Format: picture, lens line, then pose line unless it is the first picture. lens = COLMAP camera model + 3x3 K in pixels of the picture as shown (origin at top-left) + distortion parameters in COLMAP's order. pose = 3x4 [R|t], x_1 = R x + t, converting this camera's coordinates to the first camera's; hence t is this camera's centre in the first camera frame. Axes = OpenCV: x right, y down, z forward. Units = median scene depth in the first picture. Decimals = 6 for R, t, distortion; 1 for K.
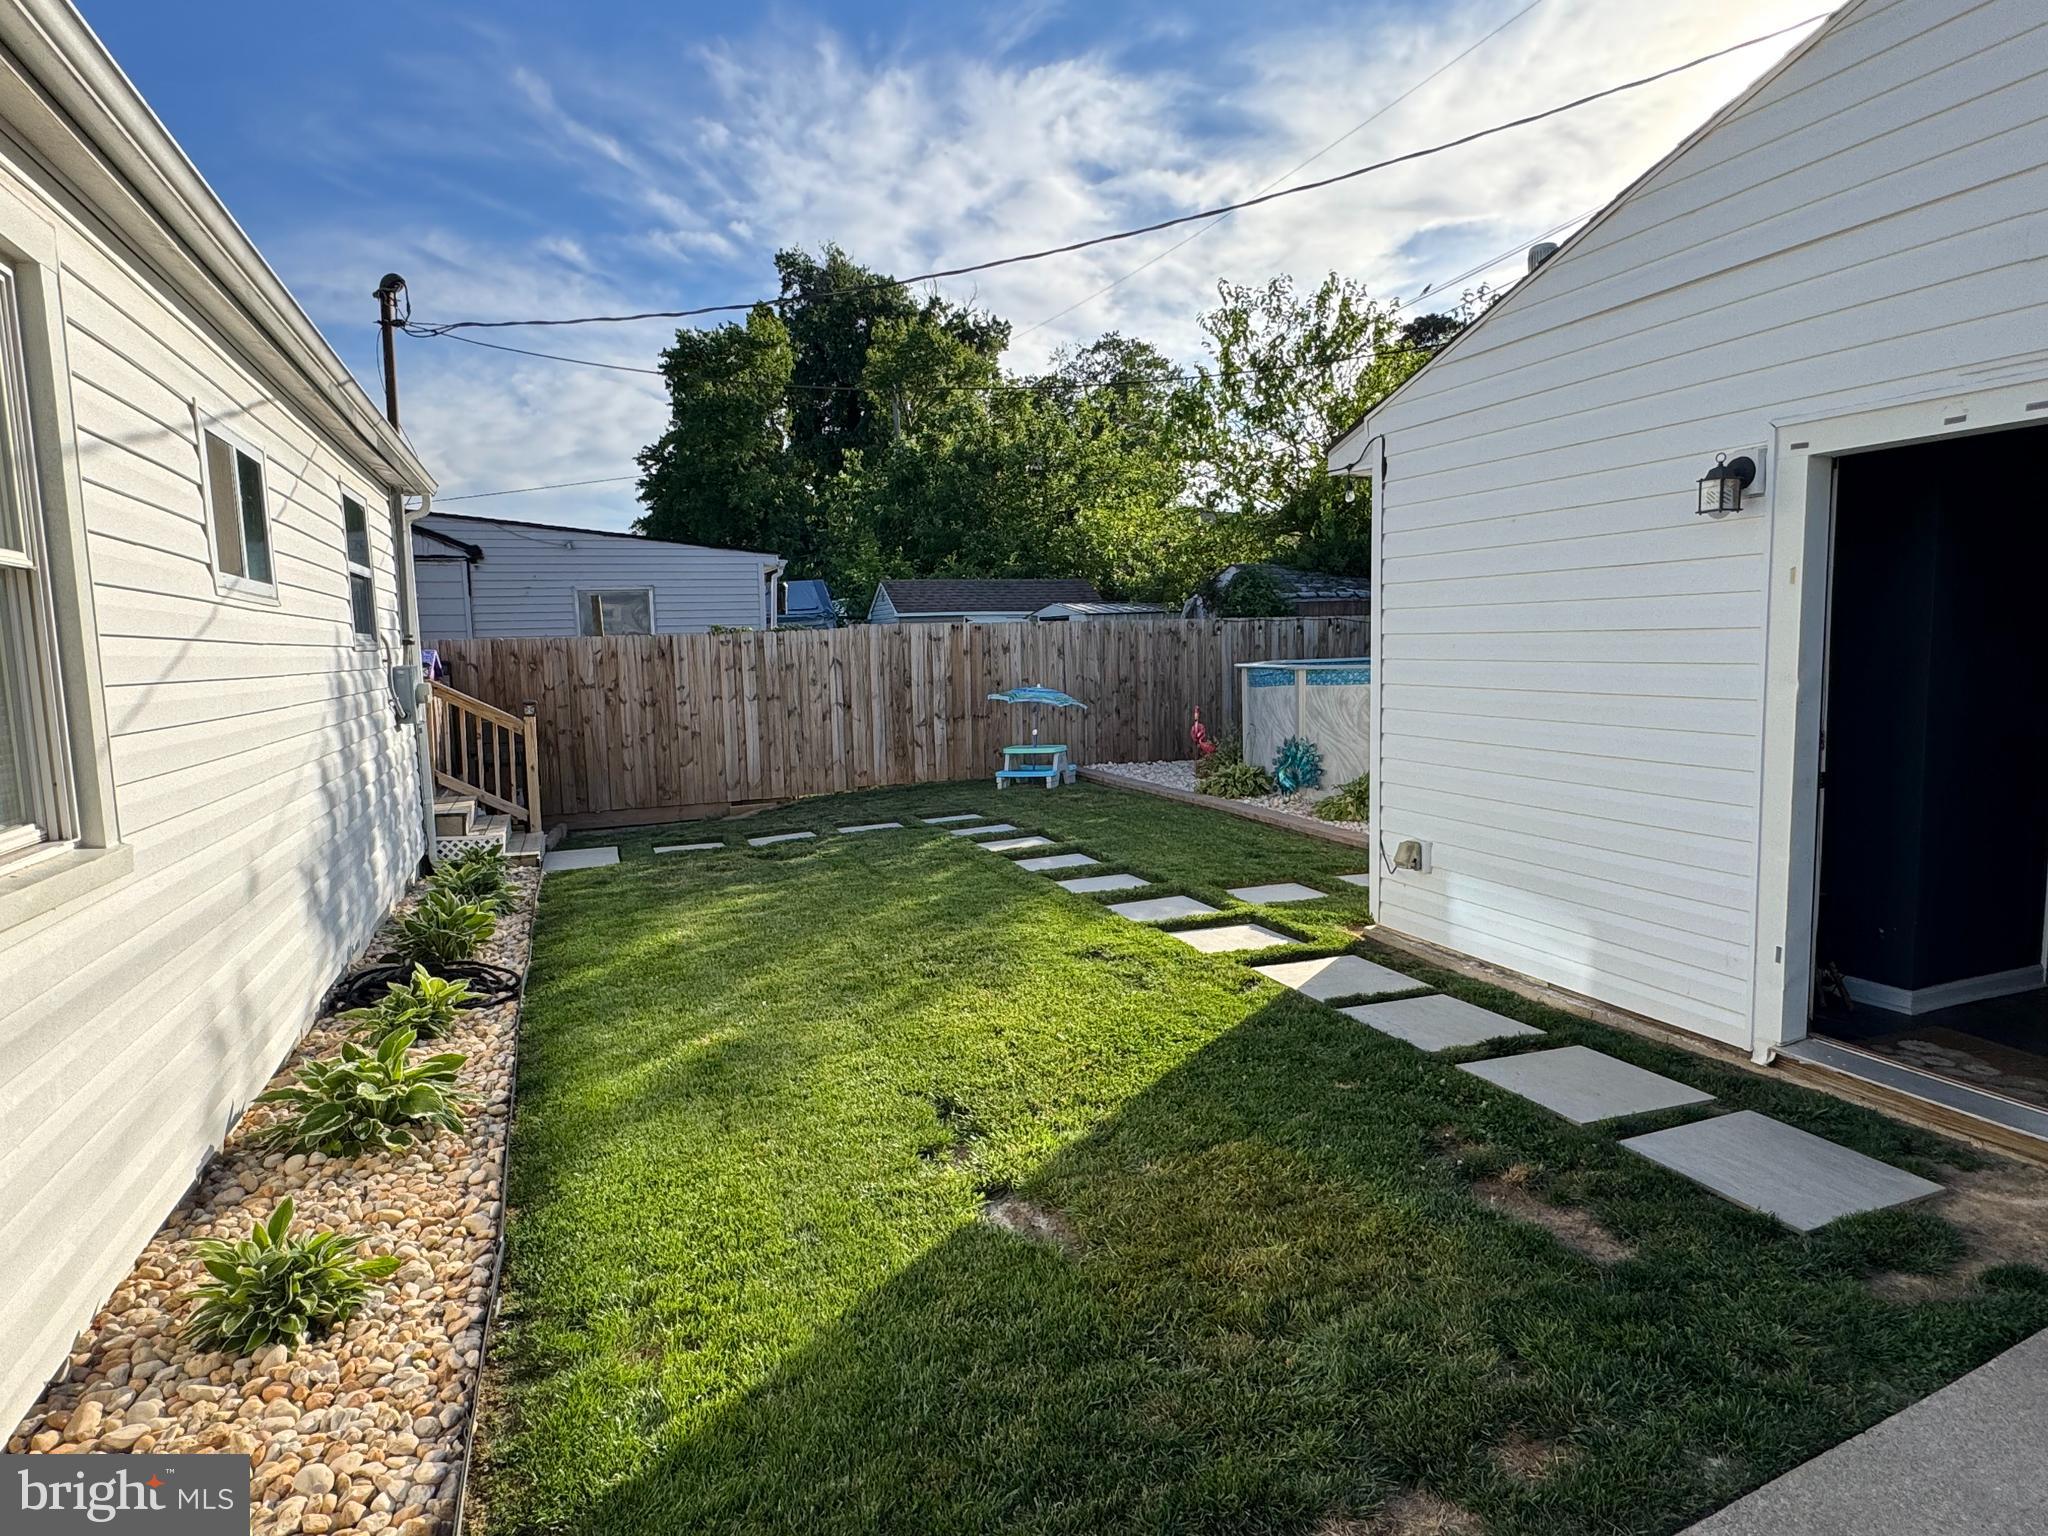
lens RADIAL K [[1231.8, 0, 1027.4], [0, 1231.8, 763.4], [0, 0, 1]] dist [-0.004674, 0.000309]
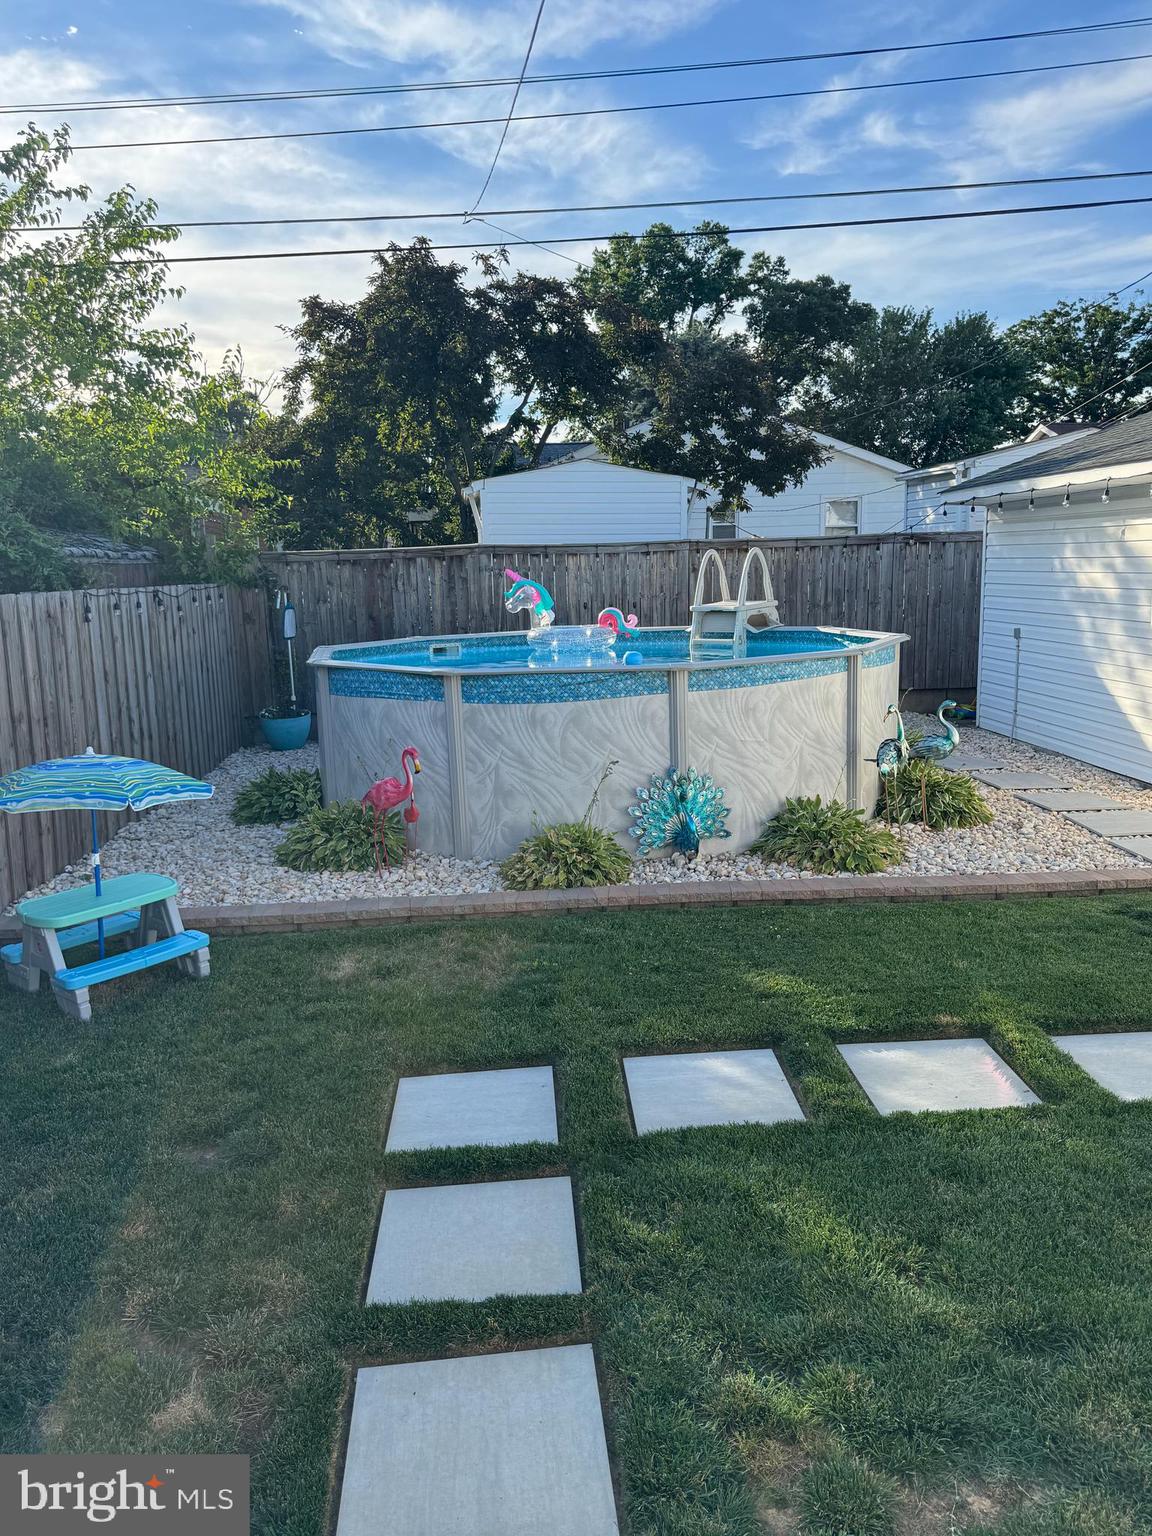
lens RADIAL K [[1126.0, 0, 575.7], [0, 1126.0, 777.4], [0, 0, 1]] dist [0.087175, 0.002081]
pose [[0.287979, -0.159144, 0.944320, -0.318507], [0.122786, 0.984092, 0.128402, -0.085385], [-0.949732, 0.078972, 0.302939, 0.706979]]
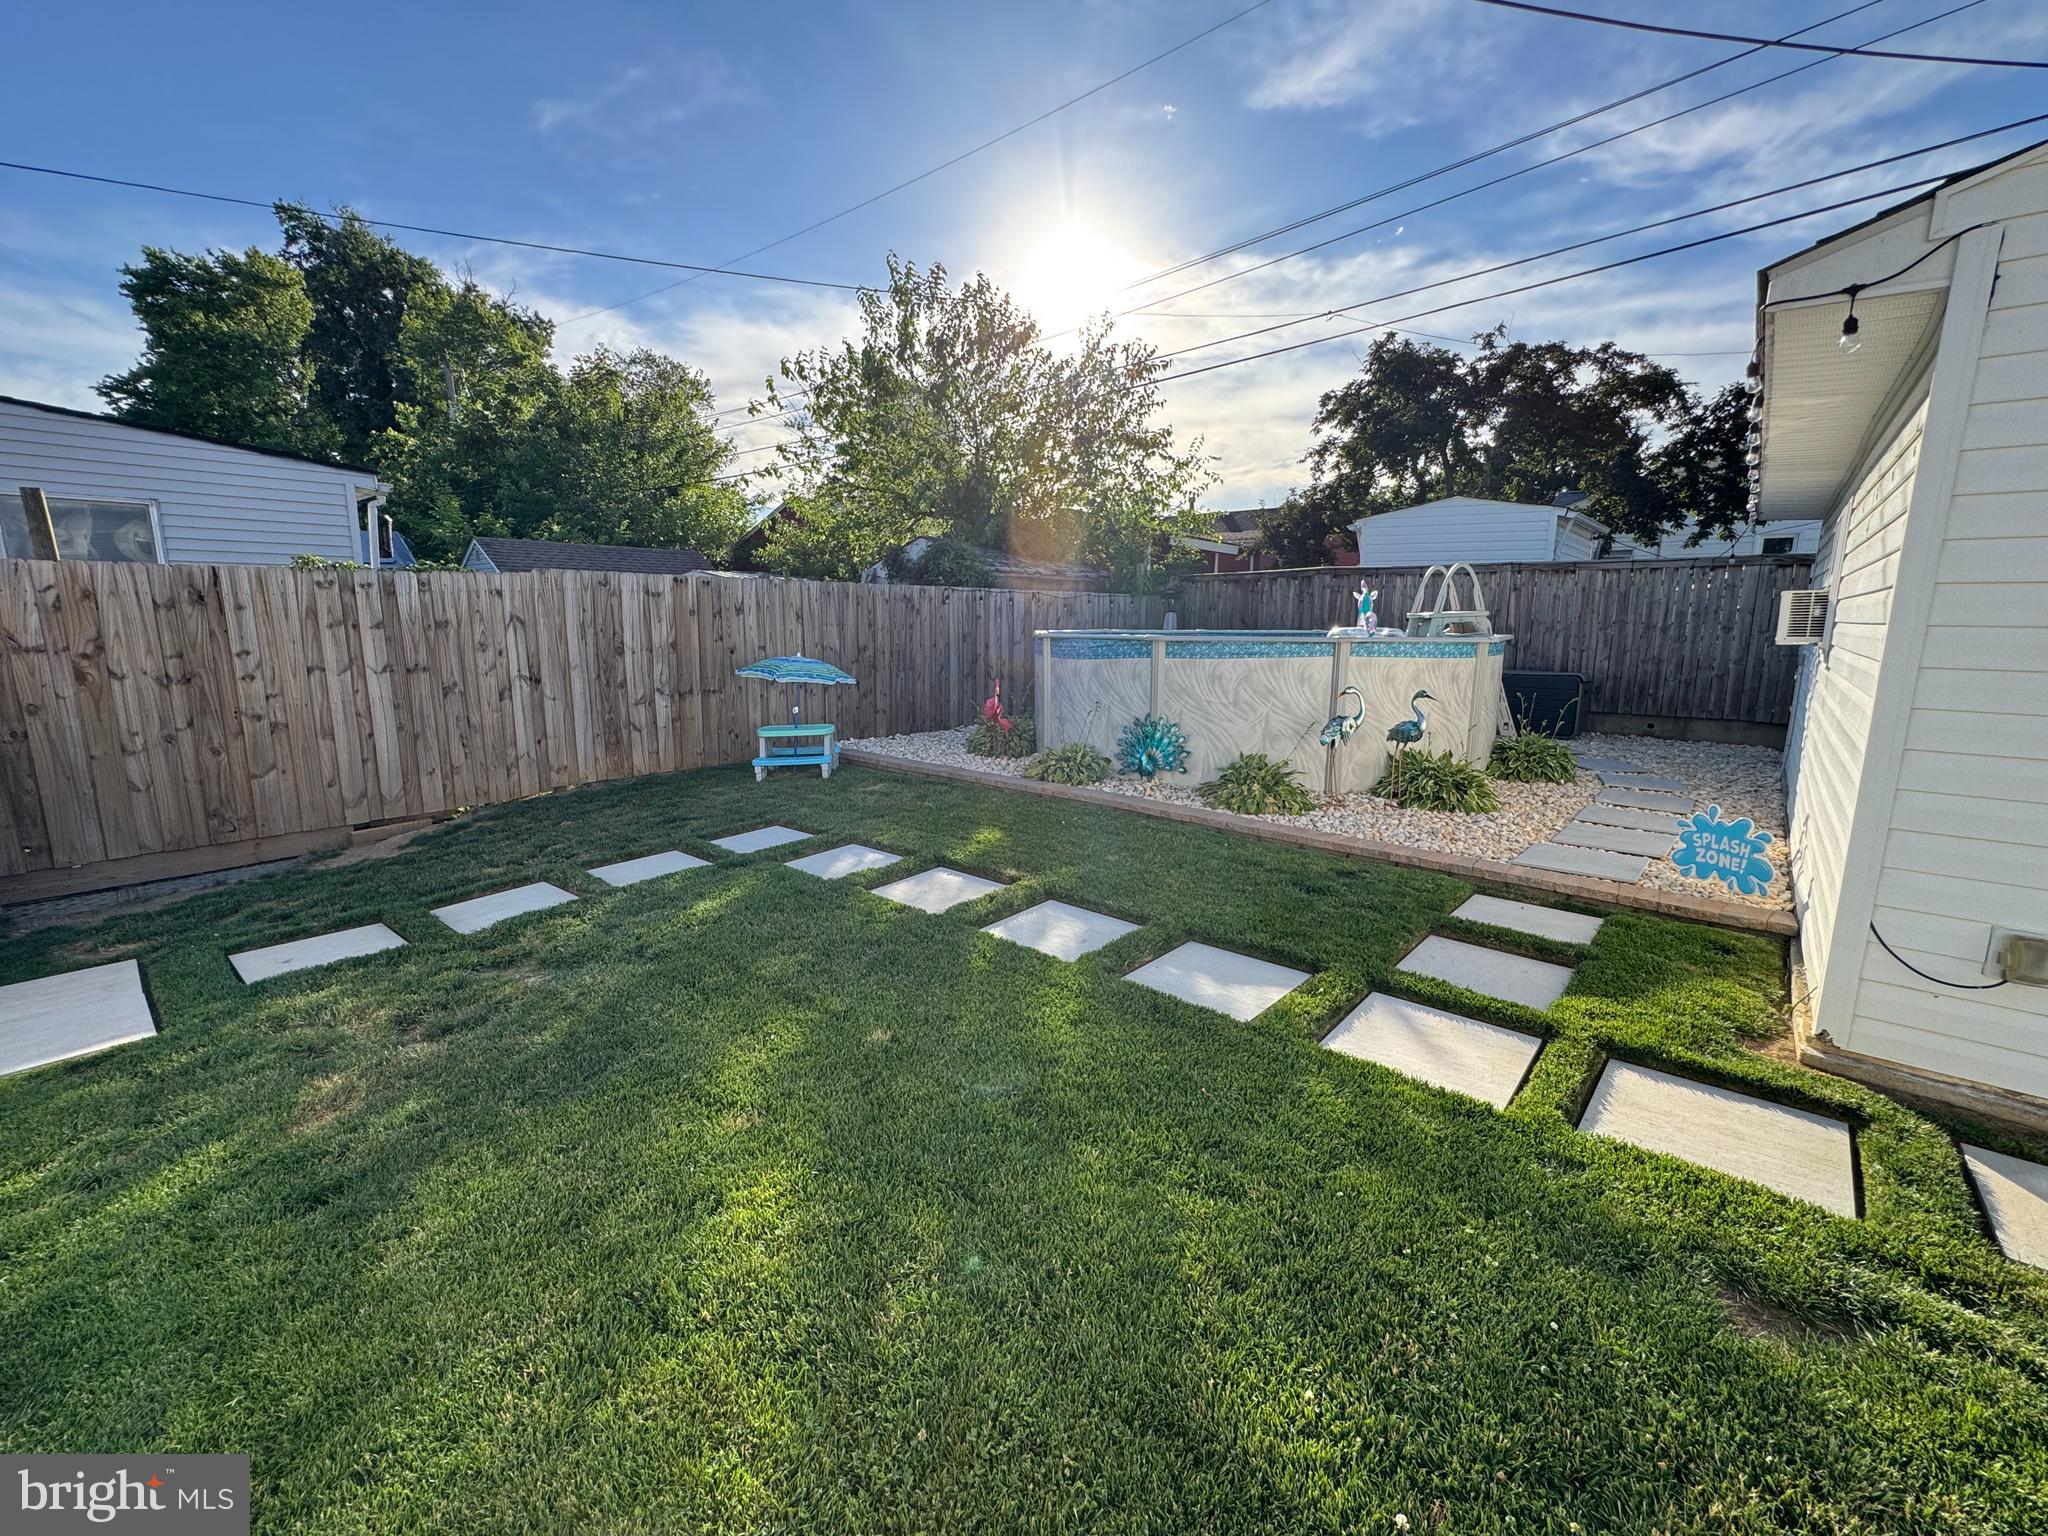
lens RADIAL K [[838.1, 0, 1013.3], [0, 838.1, 763.7], [0, 0, 1]] dist [-0.004621, -0.000210]
pose [[0.871872, -0.054370, 0.486706, -0.142259], [0.020646, 0.997015, 0.074391, -0.027691], [-0.489298, -0.054811, 0.870392, 0.415759]]
